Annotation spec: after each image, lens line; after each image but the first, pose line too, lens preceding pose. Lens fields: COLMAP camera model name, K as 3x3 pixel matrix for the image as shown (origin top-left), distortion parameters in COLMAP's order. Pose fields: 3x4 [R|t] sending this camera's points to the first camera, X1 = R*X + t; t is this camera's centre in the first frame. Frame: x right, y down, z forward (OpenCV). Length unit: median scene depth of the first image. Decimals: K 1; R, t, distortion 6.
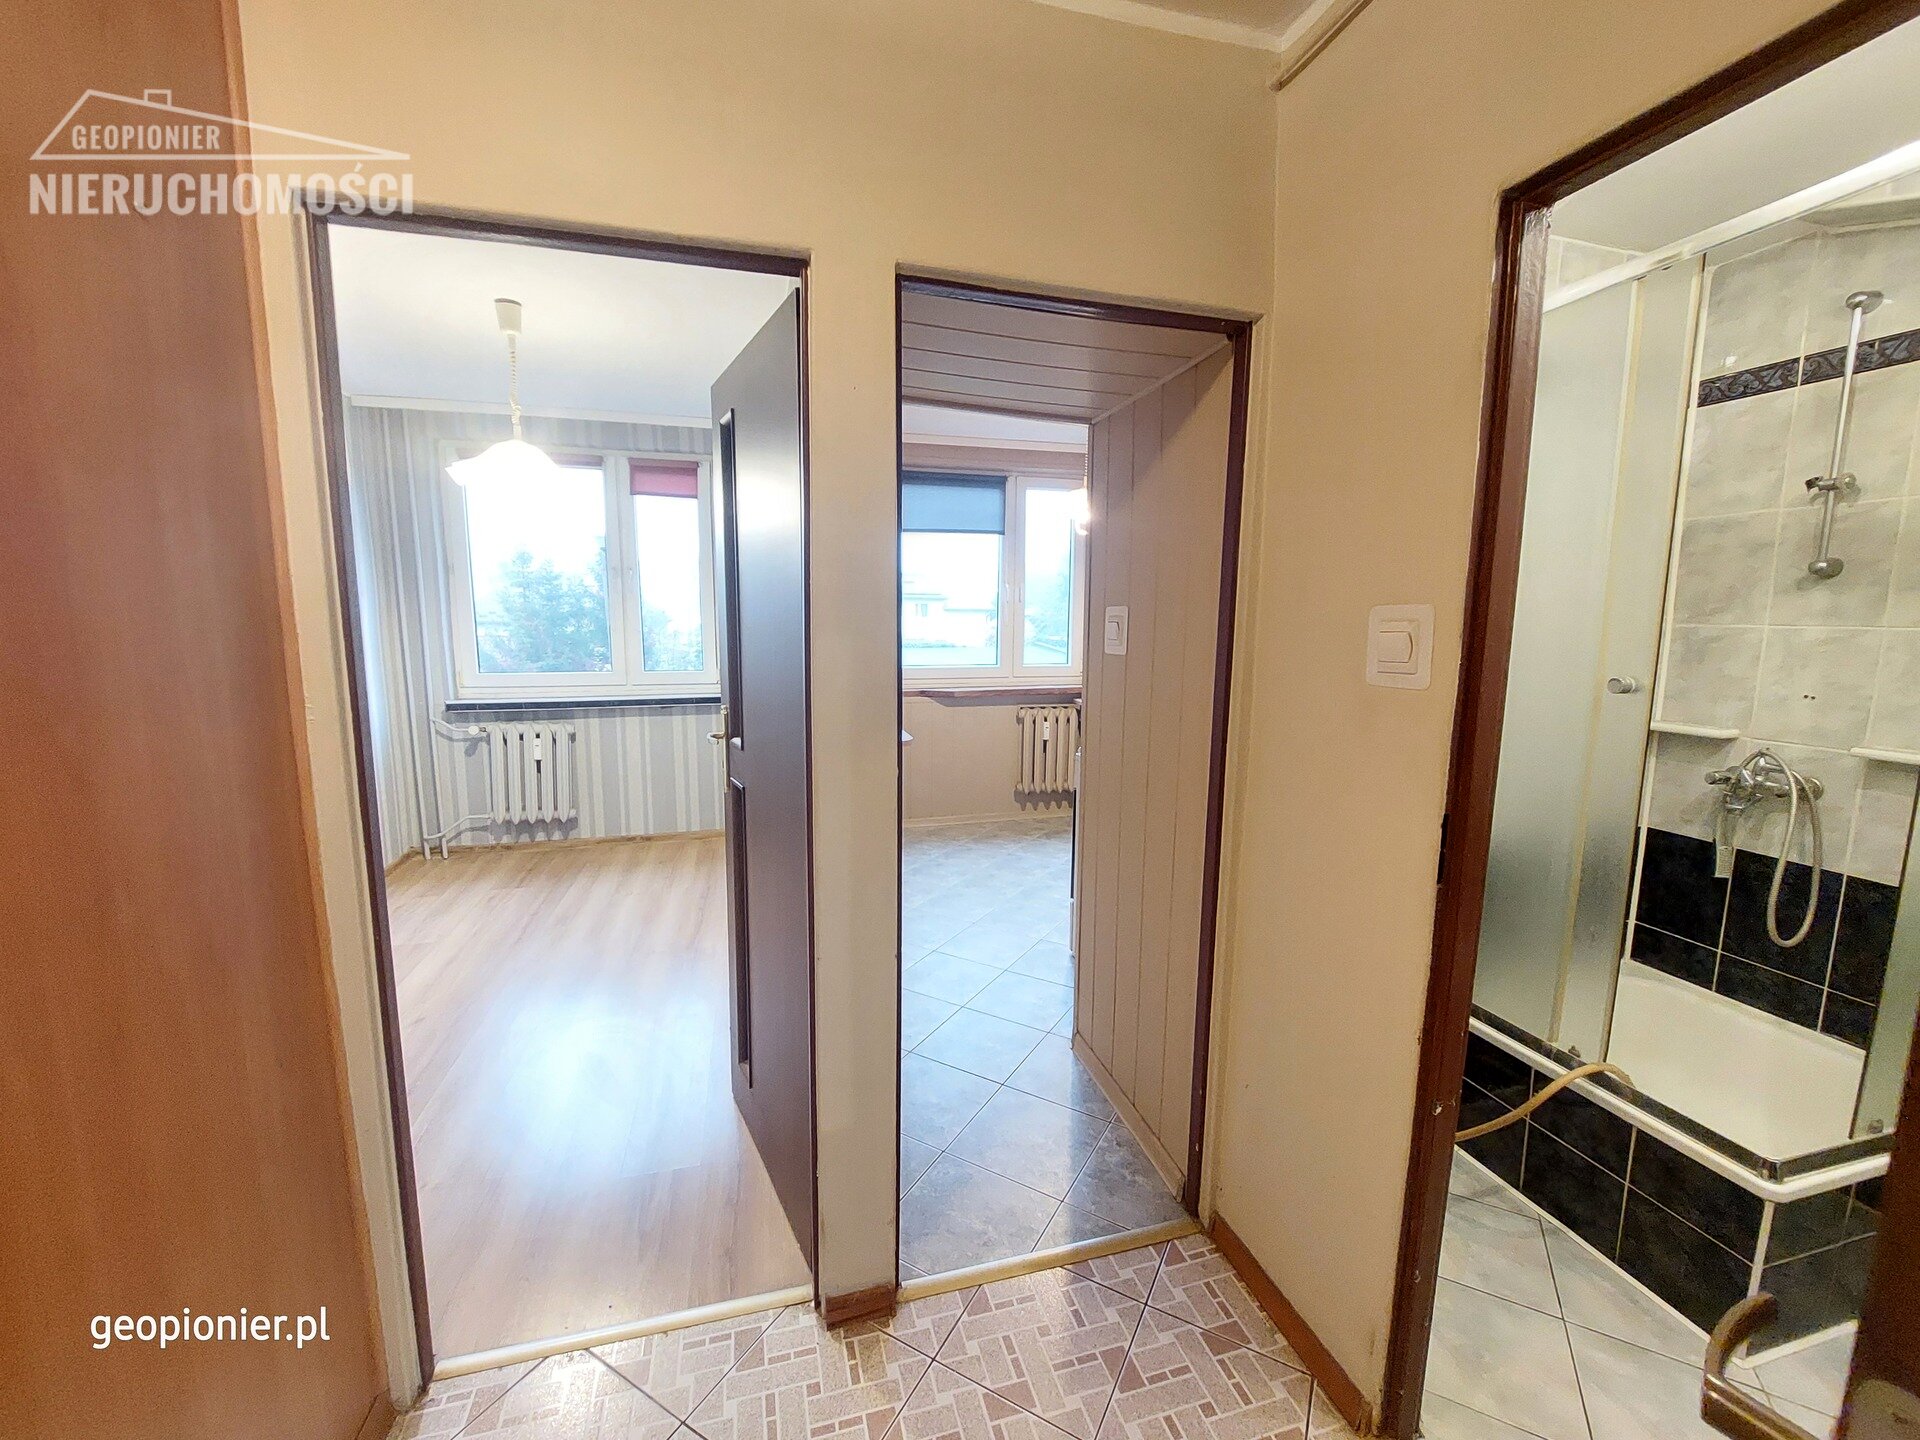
lens RADIAL K [[775.1, 0, 972.2], [0, 775.1, 716.8], [0, 0, 1]] dist [-0.007408, -0.000739]
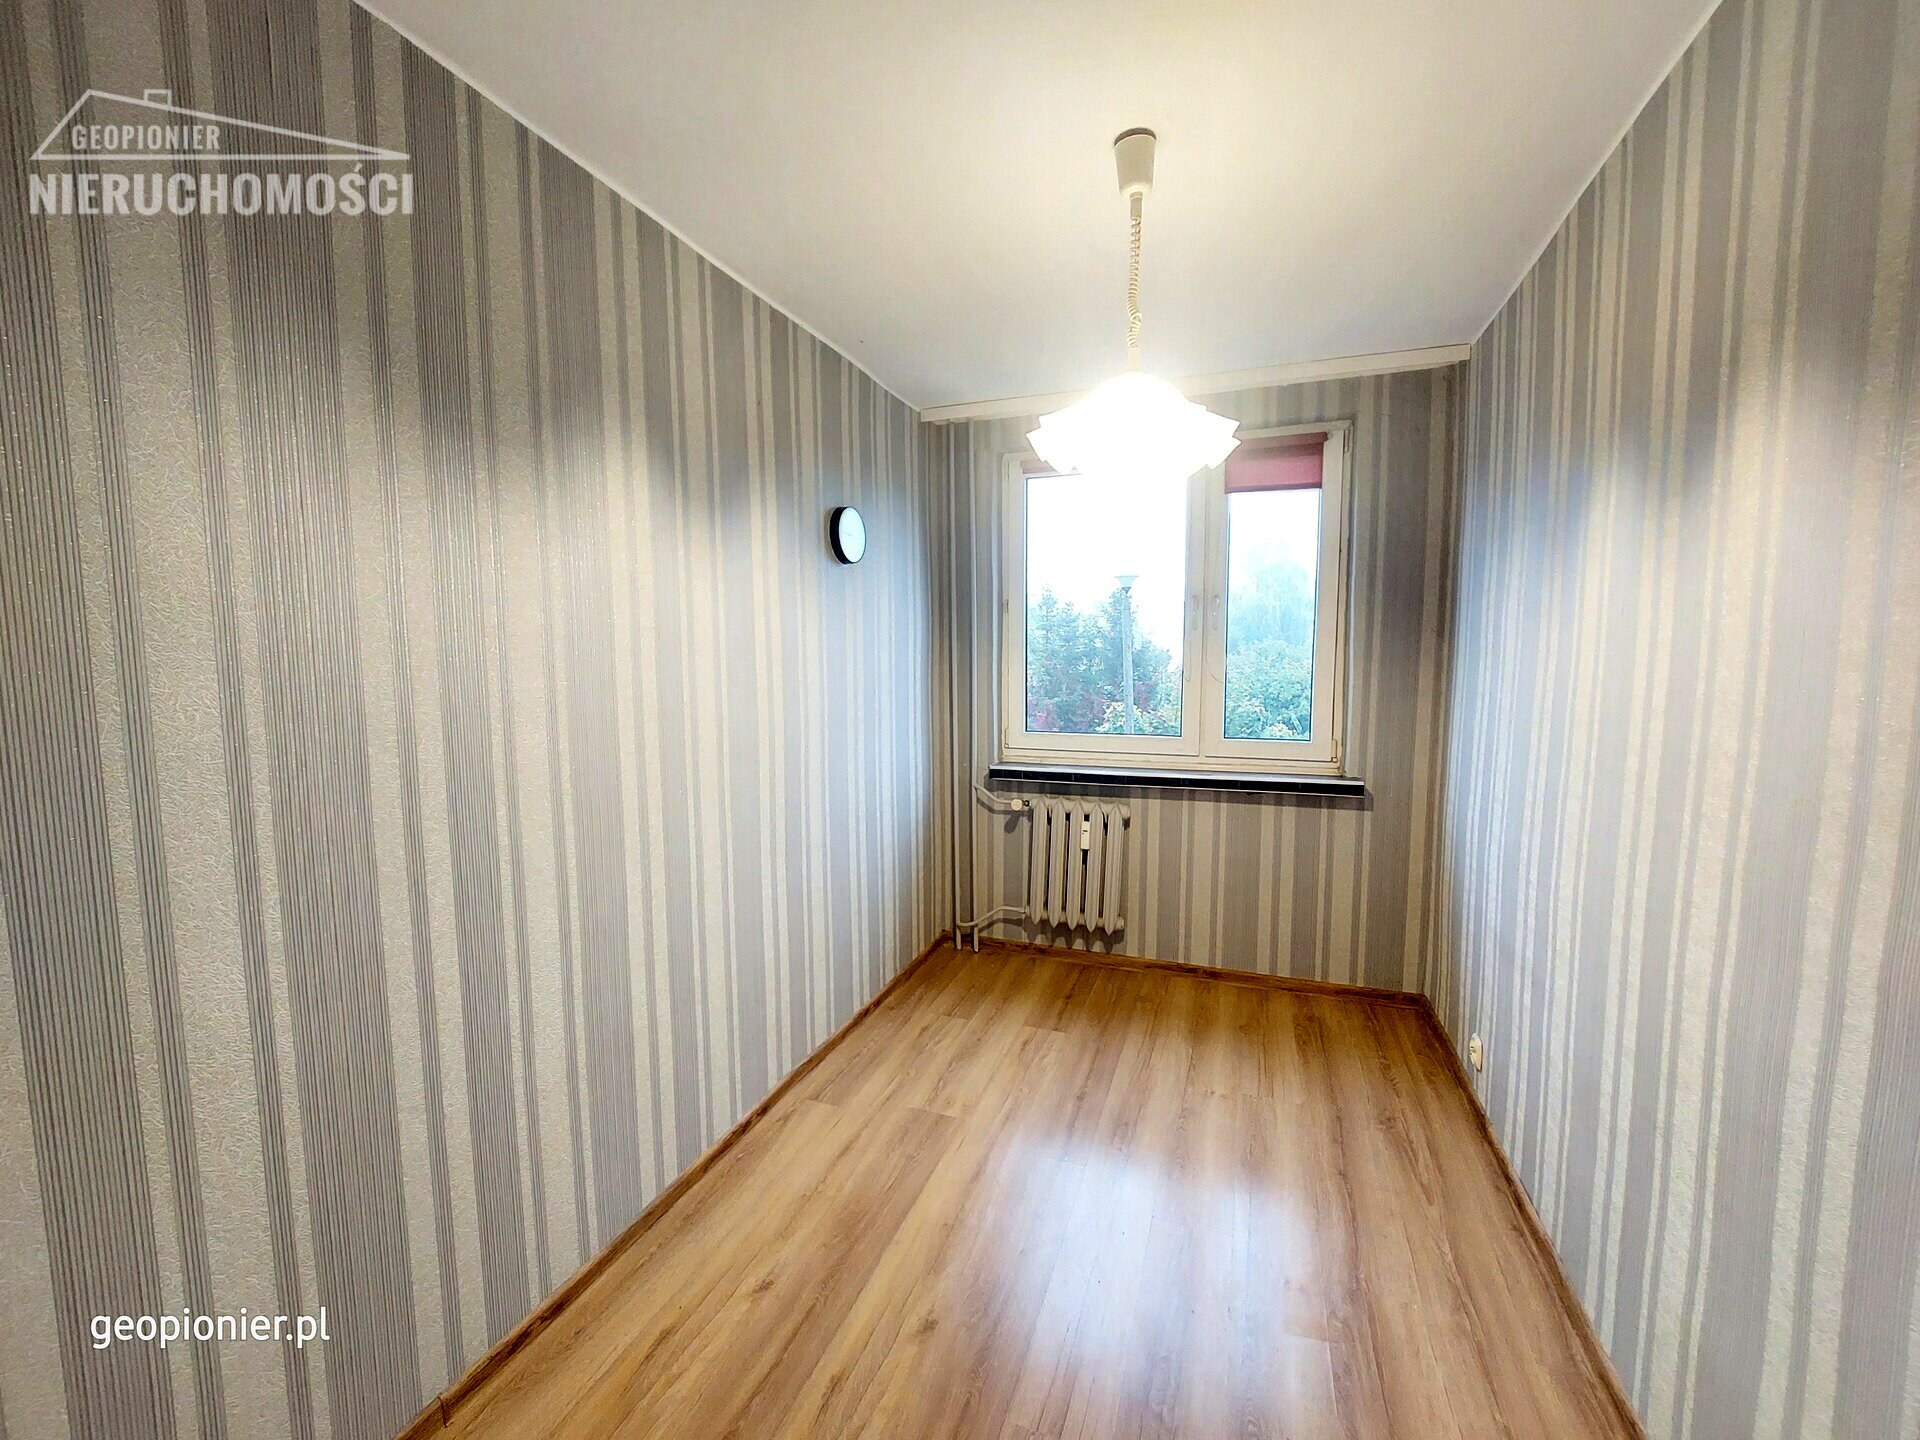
lens RADIAL K [[775.1, 0, 955.8], [0, 775.1, 722.5], [0, 0, 1]] dist [-0.007408, -0.000739]
pose [[0.808215, 0.043987, -0.587242, -0.204430], [-0.068132, 0.997494, -0.019052, -0.043018], [0.584932, 0.055409, 0.809187, 0.276447]]
